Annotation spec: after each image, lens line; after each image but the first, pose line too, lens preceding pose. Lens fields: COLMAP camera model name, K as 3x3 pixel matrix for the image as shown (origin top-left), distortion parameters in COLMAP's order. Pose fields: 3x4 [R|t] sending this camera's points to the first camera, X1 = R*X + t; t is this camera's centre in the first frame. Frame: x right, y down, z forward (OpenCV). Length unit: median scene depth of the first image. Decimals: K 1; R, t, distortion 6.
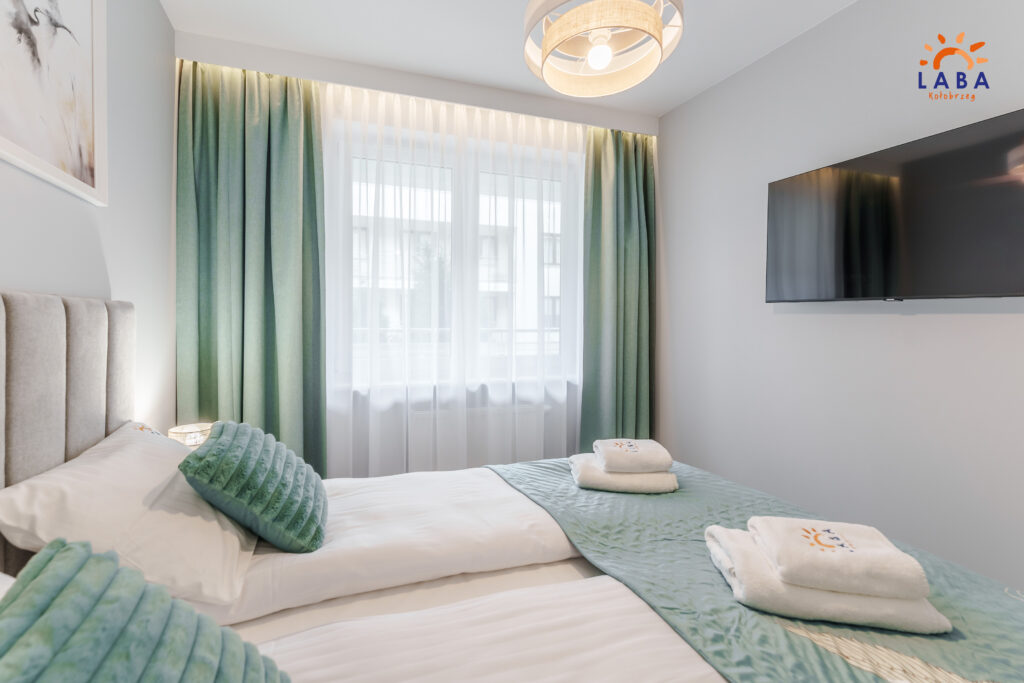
lens RADIAL K [[437.6, 0, 503.4], [0, 437.6, 333.9], [0, 0, 1]] dist [0.002739, -0.001412]
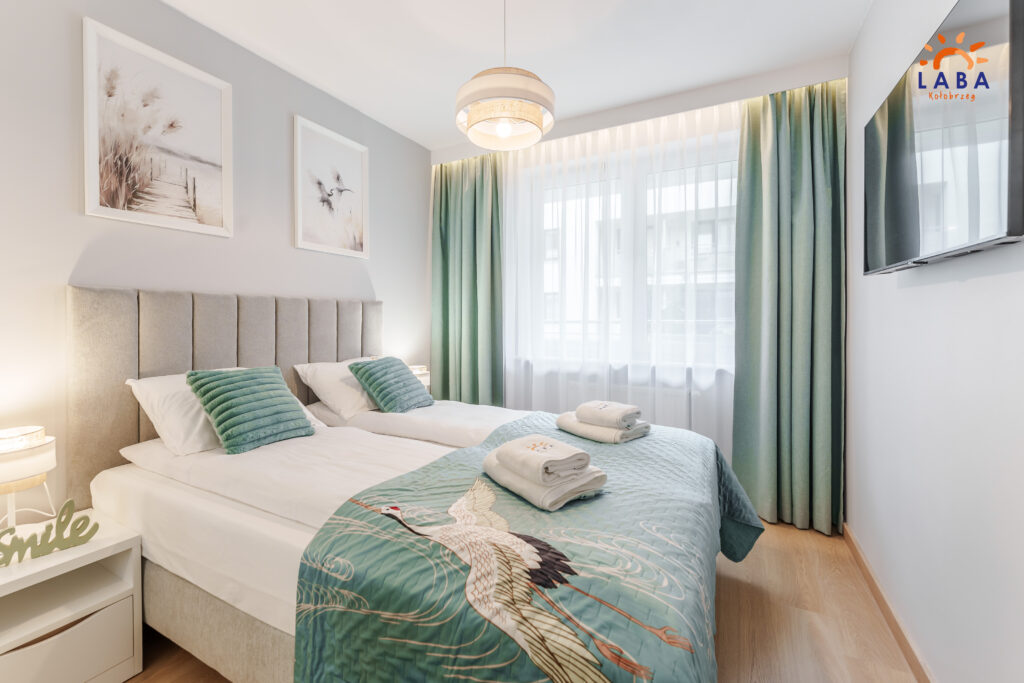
lens RADIAL K [[437.6, 0, 498.4], [0, 437.6, 322.0], [0, 0, 1]] dist [0.002739, -0.001412]
pose [[0.698469, -0.003364, -0.715633, 0.567194], [-0.009823, 0.999850, -0.014287, 0.027075], [0.715573, 0.017008, 0.698331, -0.035799]]
